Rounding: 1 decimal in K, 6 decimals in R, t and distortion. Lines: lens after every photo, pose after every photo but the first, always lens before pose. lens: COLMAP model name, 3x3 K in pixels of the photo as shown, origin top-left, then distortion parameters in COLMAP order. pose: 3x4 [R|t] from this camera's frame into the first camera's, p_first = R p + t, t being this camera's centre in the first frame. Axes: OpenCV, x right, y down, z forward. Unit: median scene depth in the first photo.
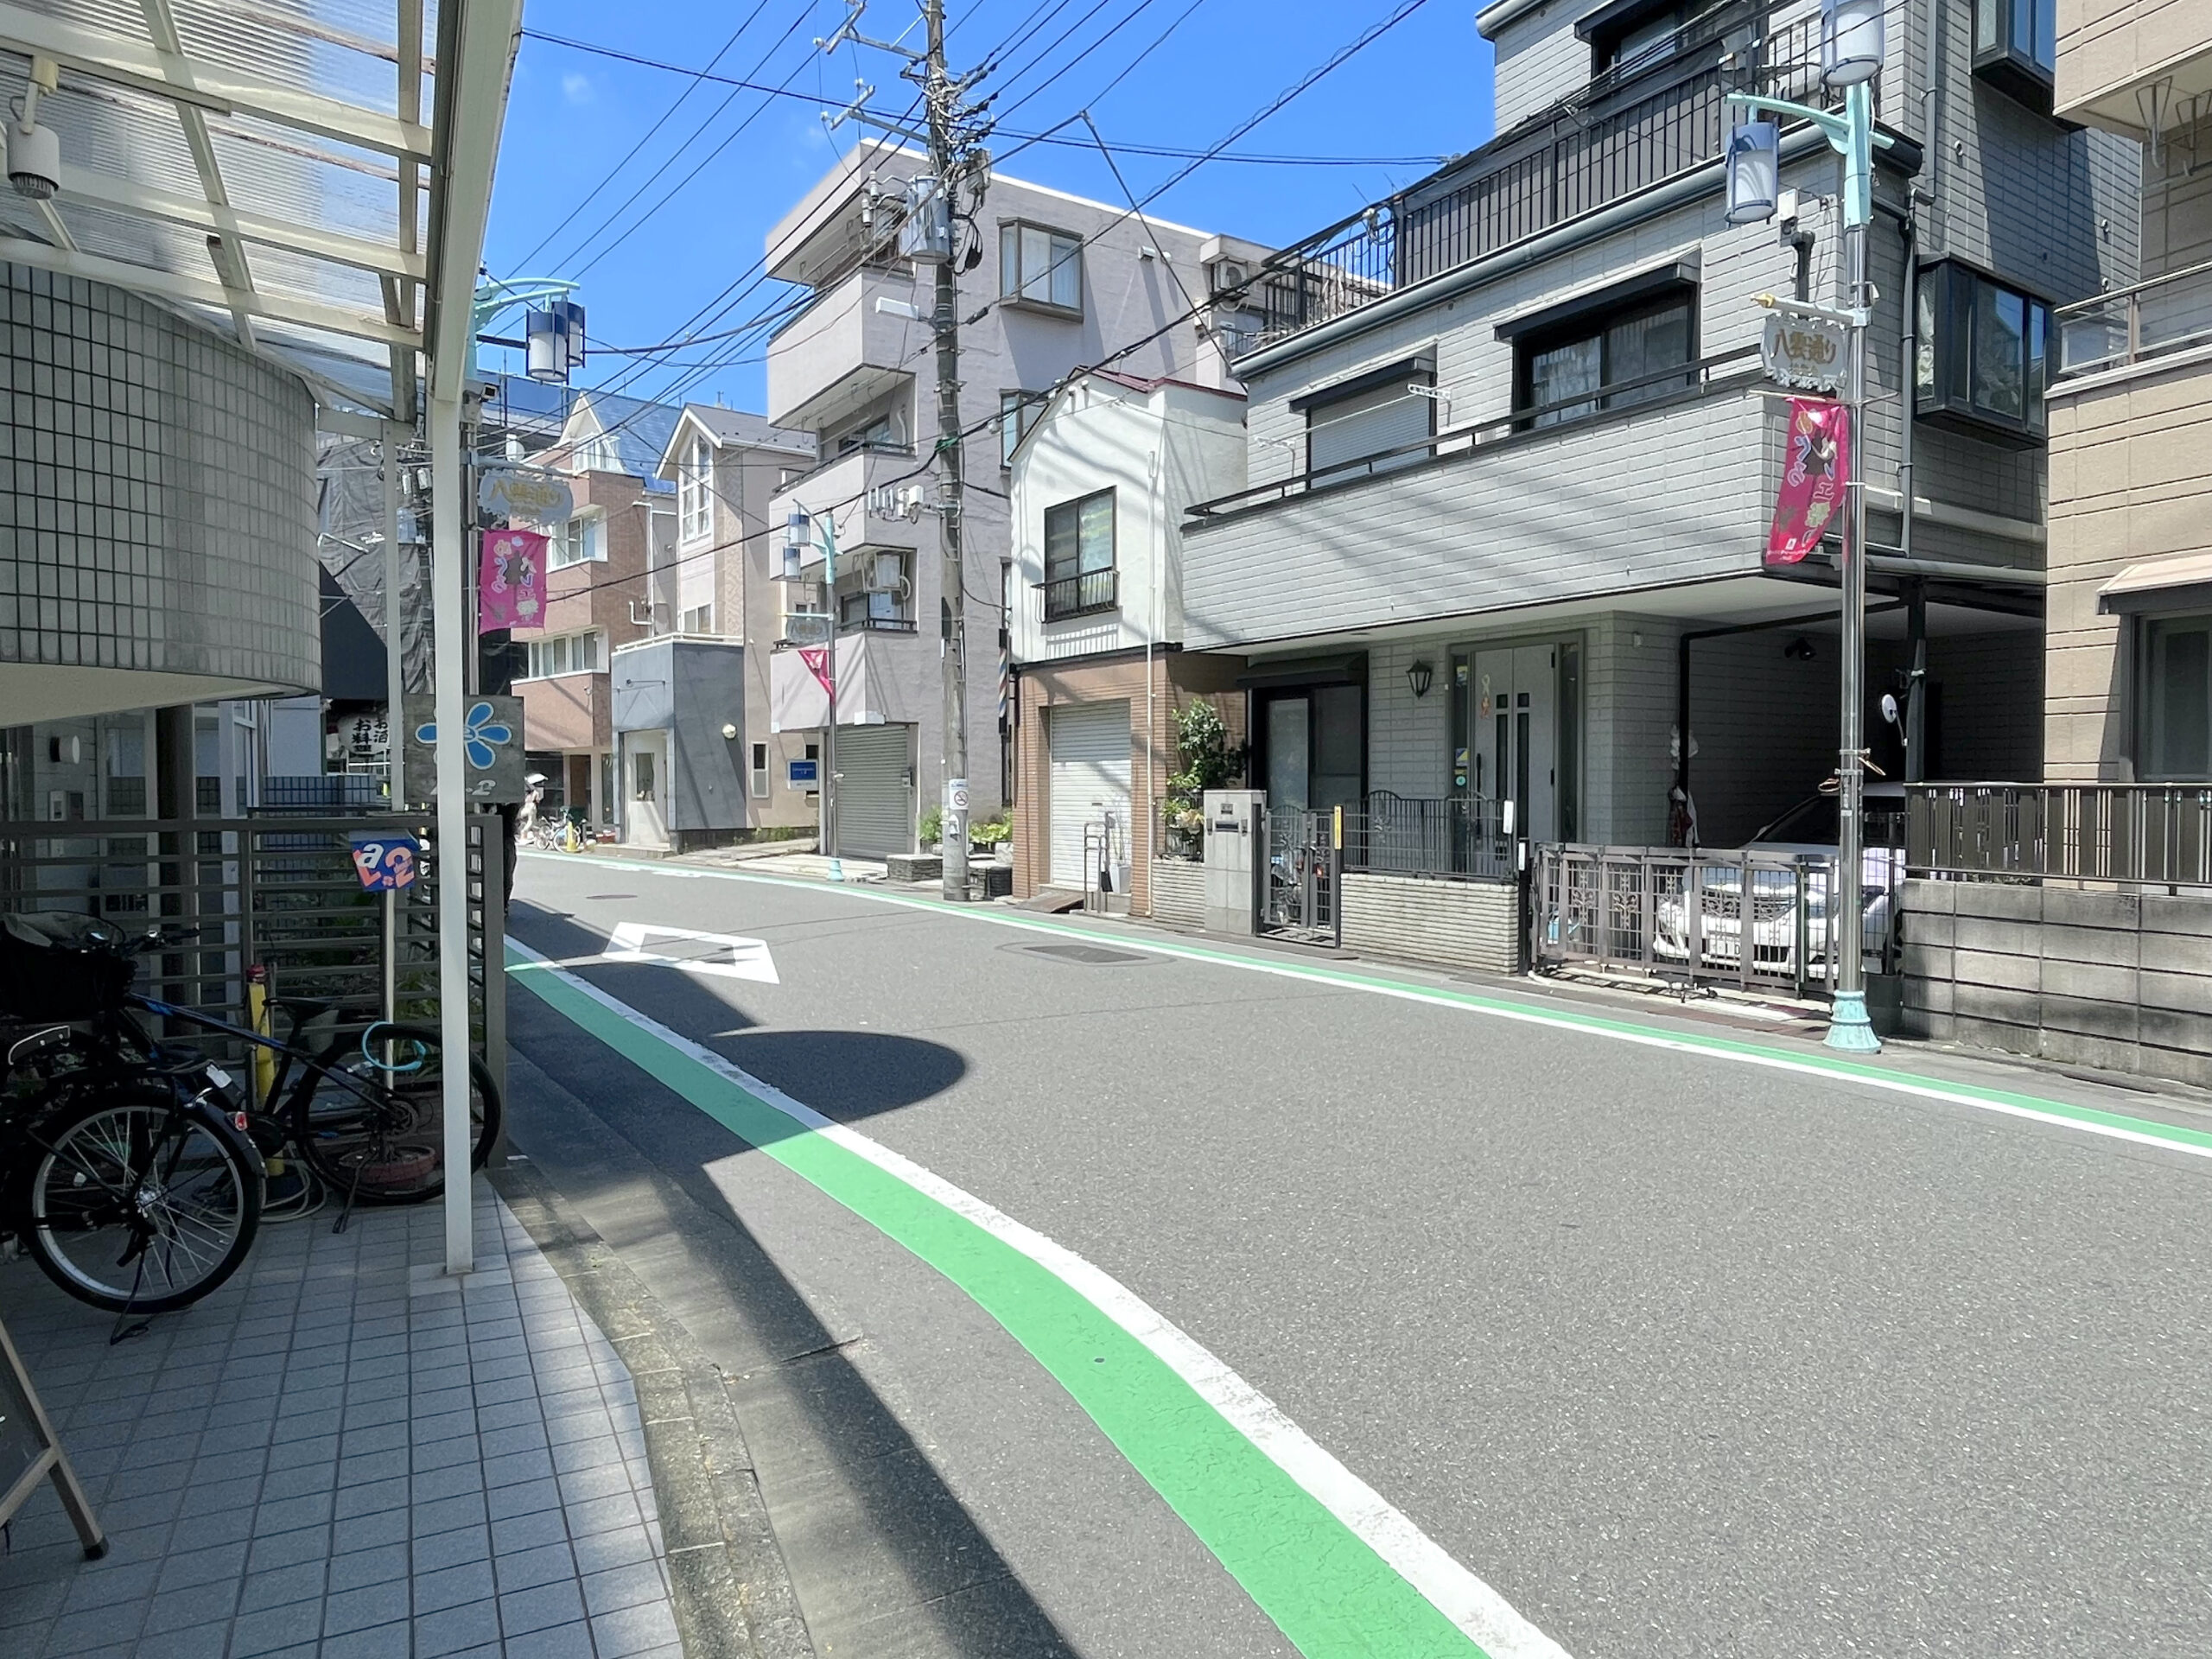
lens RADIAL K [[1330.6, 0, 1108.9], [0, 1330.6, 819.0], [0, 0, 1]] dist [-0.003598, -0.000619]
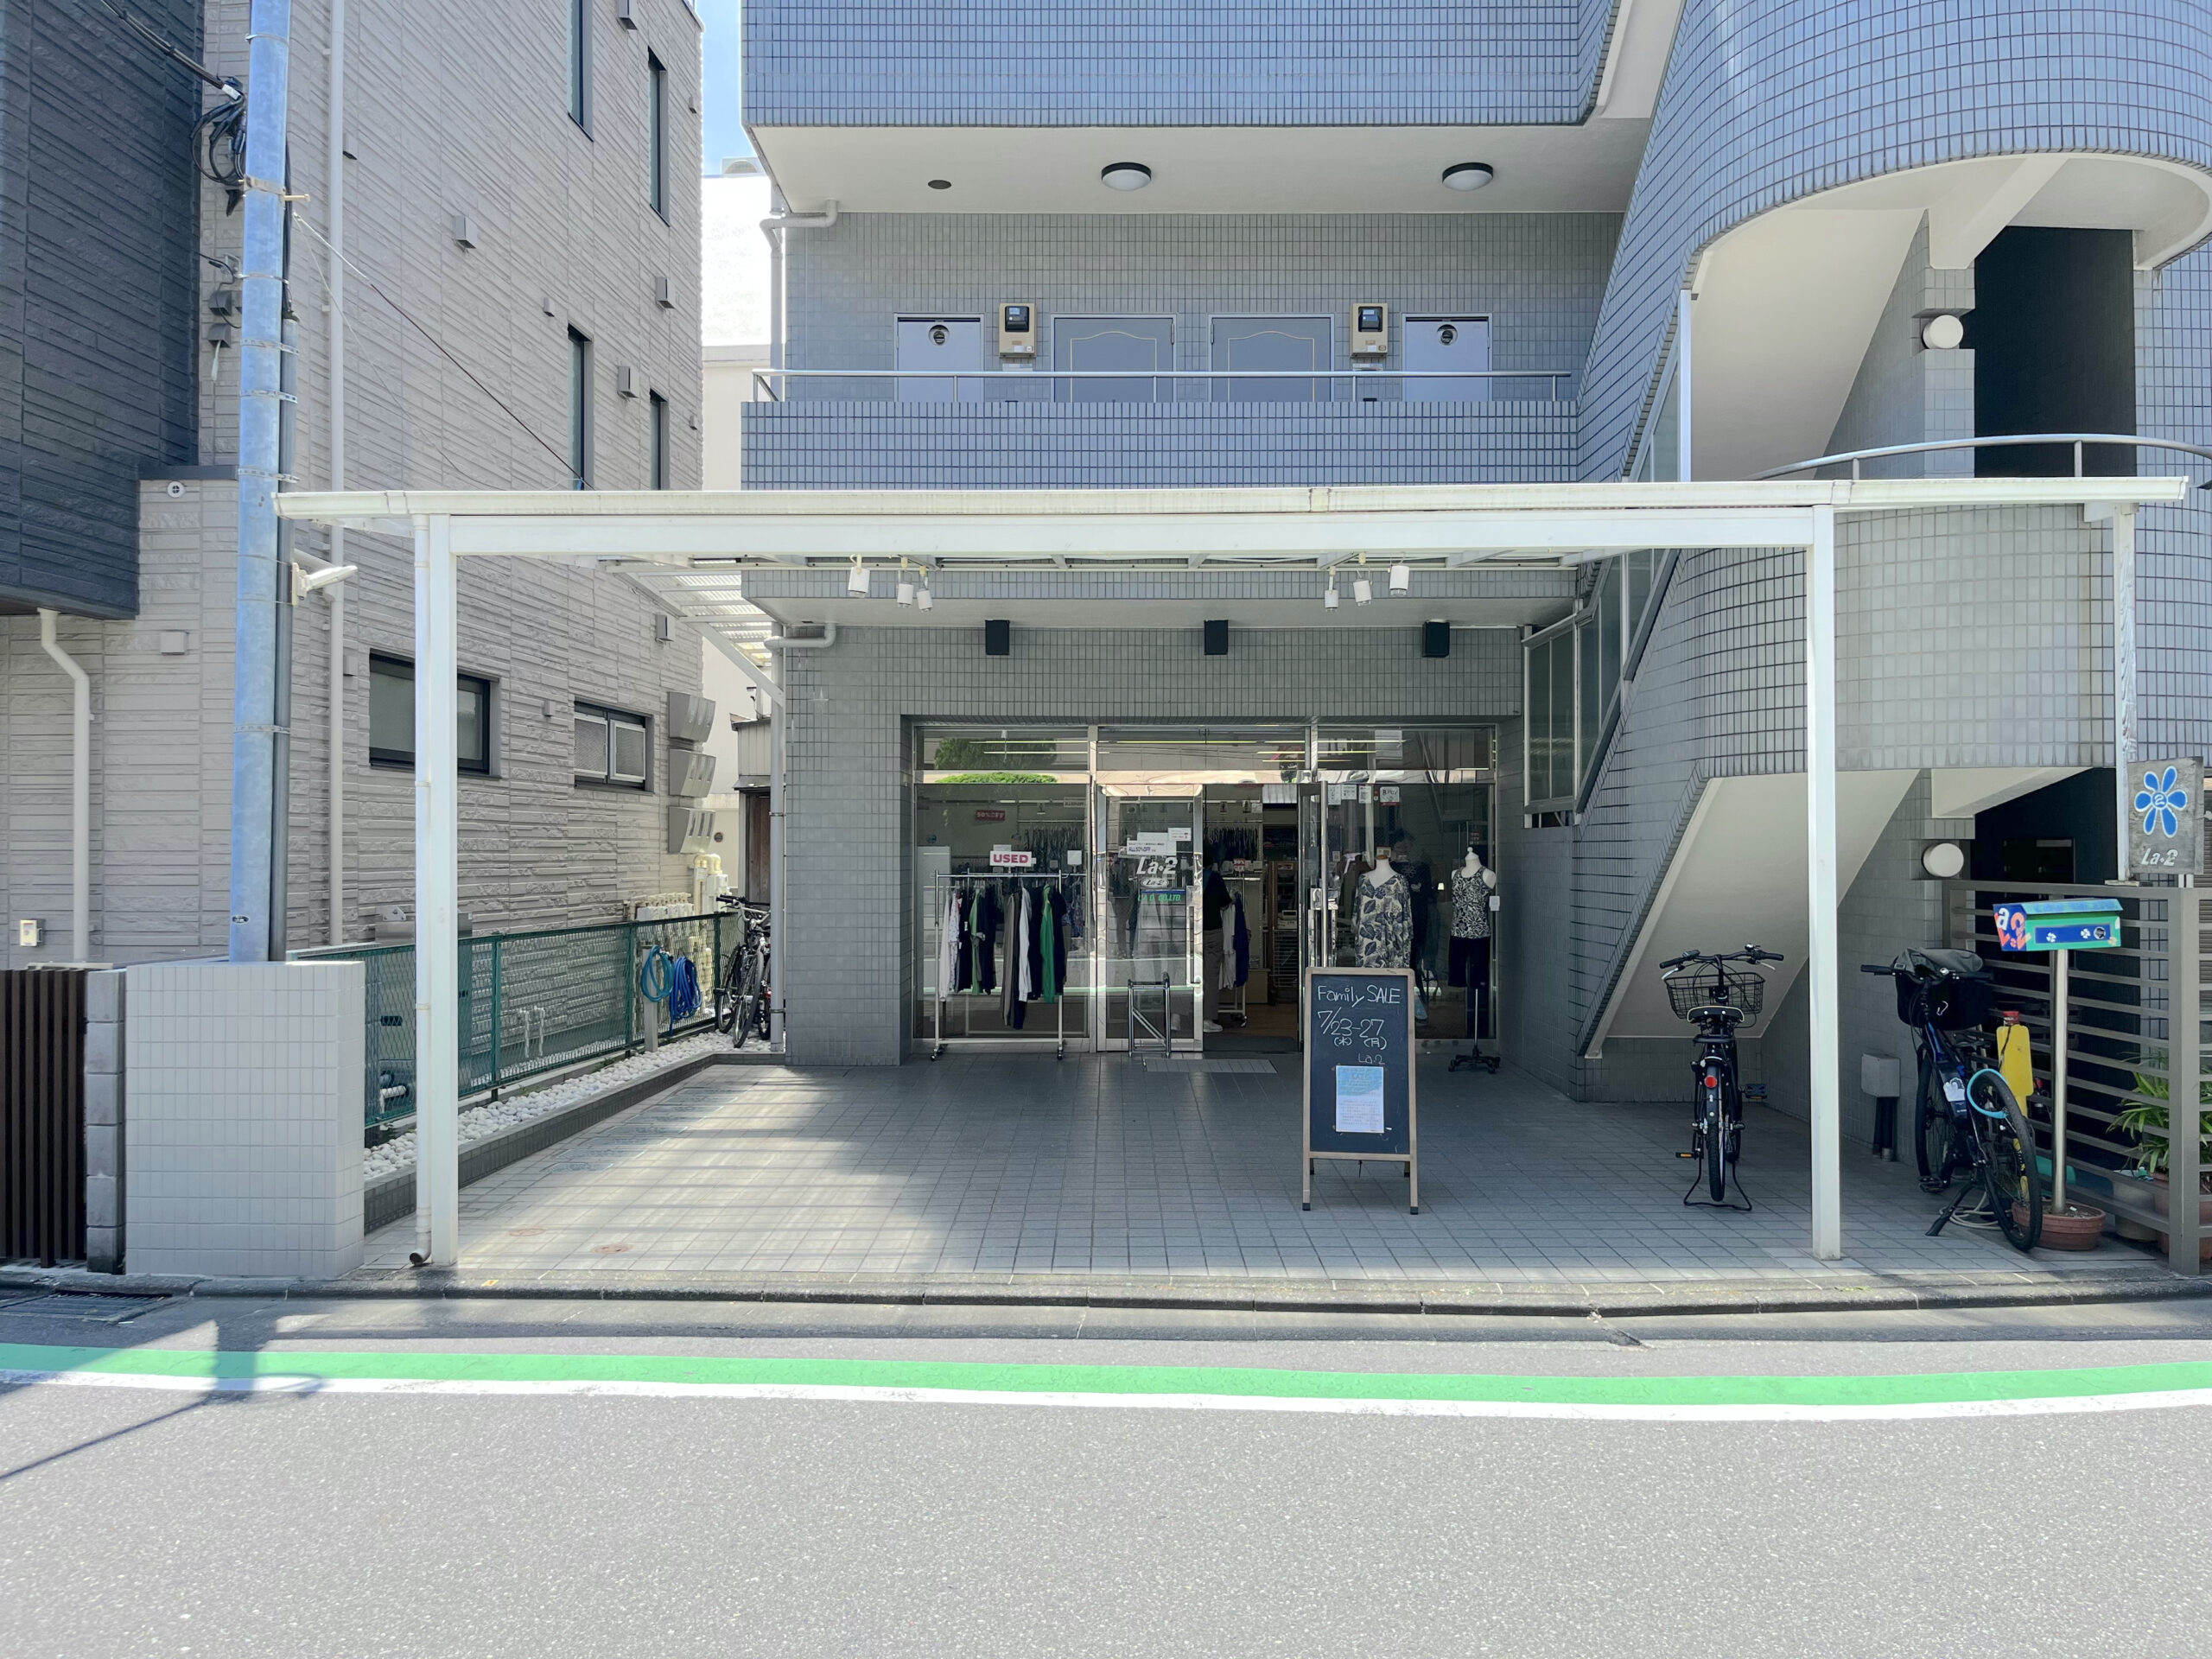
lens RADIAL K [[1671.8, 0, 1106.0], [0, 1671.8, 829.5], [0, 0, 1]] dist [0.024897, -0.007201]
pose [[-0.469429, -0.008096, -0.882933, 0.428310], [-0.022112, 0.999752, 0.002590, -0.013960], [0.882693, 0.020739, -0.469492, 0.416634]]
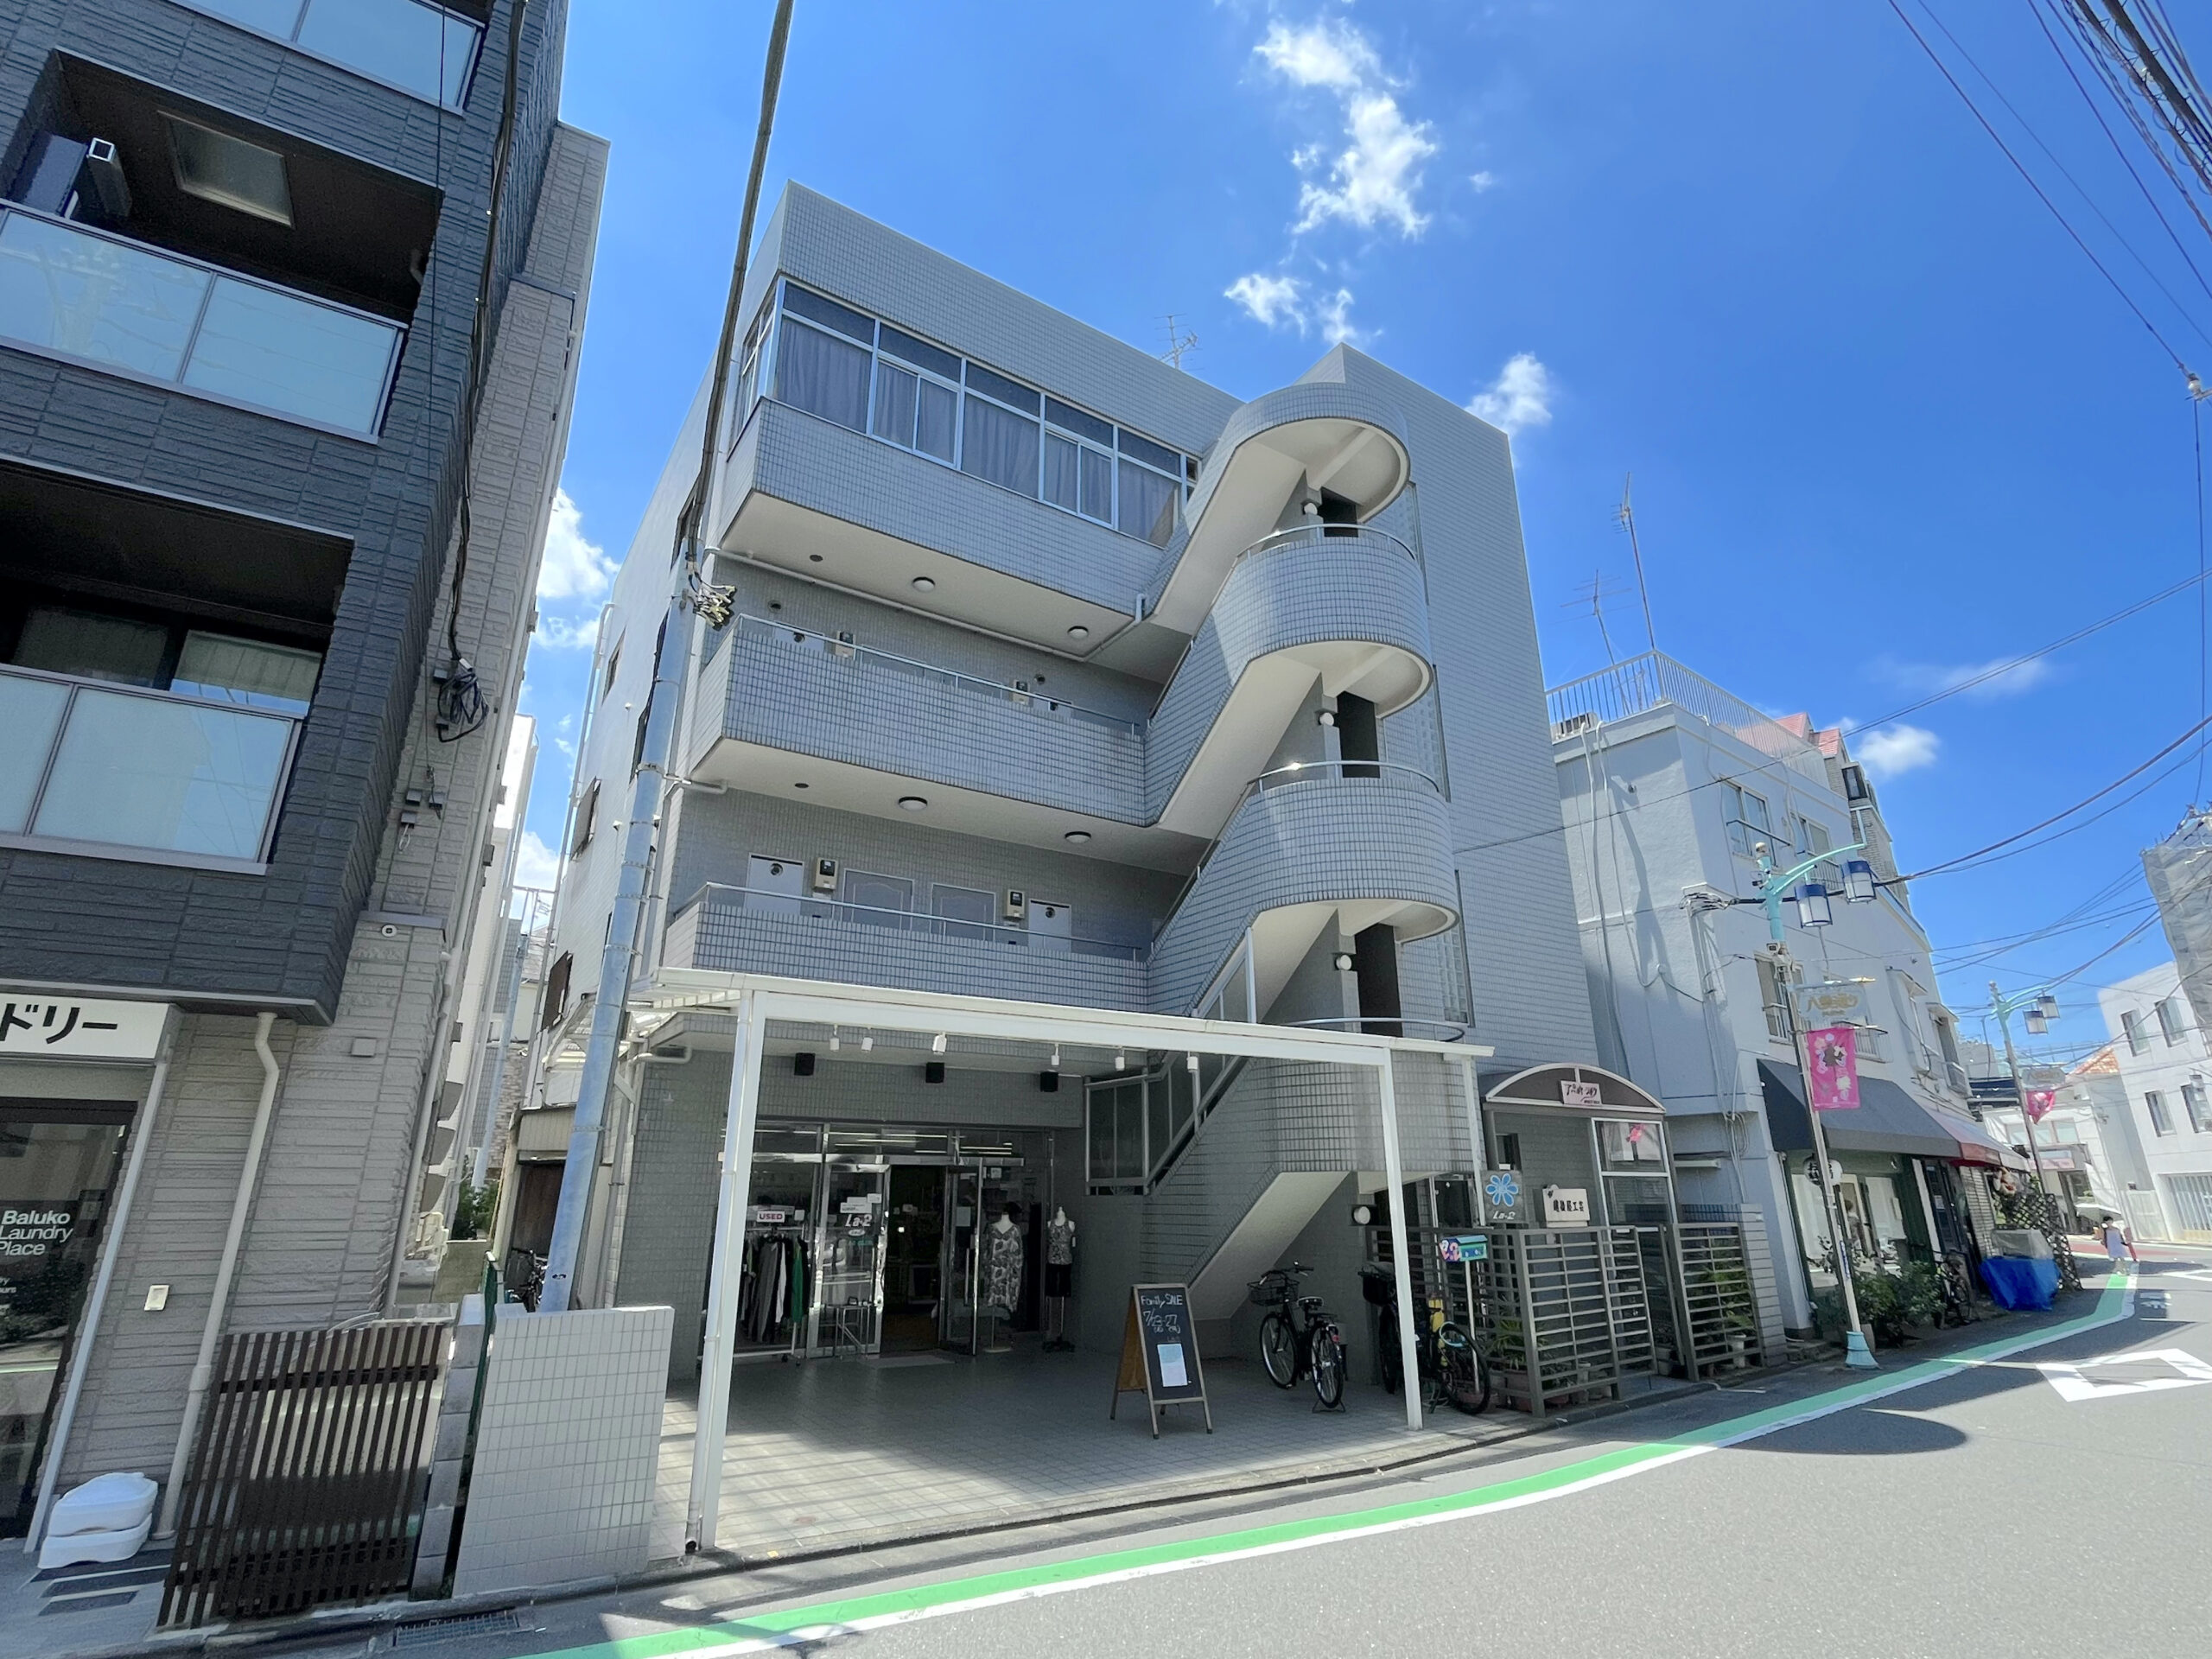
lens RADIAL K [[1086.7, 0, 1097.5], [0, 1086.7, 822.0], [0, 0, 1]] dist [-0.000295, 0.000529]
pose [[0.085355, -0.323456, -0.942386, 0.614623], [-0.026795, 0.944750, -0.326694, -0.015654], [0.995990, 0.053136, 0.071973, 0.084814]]
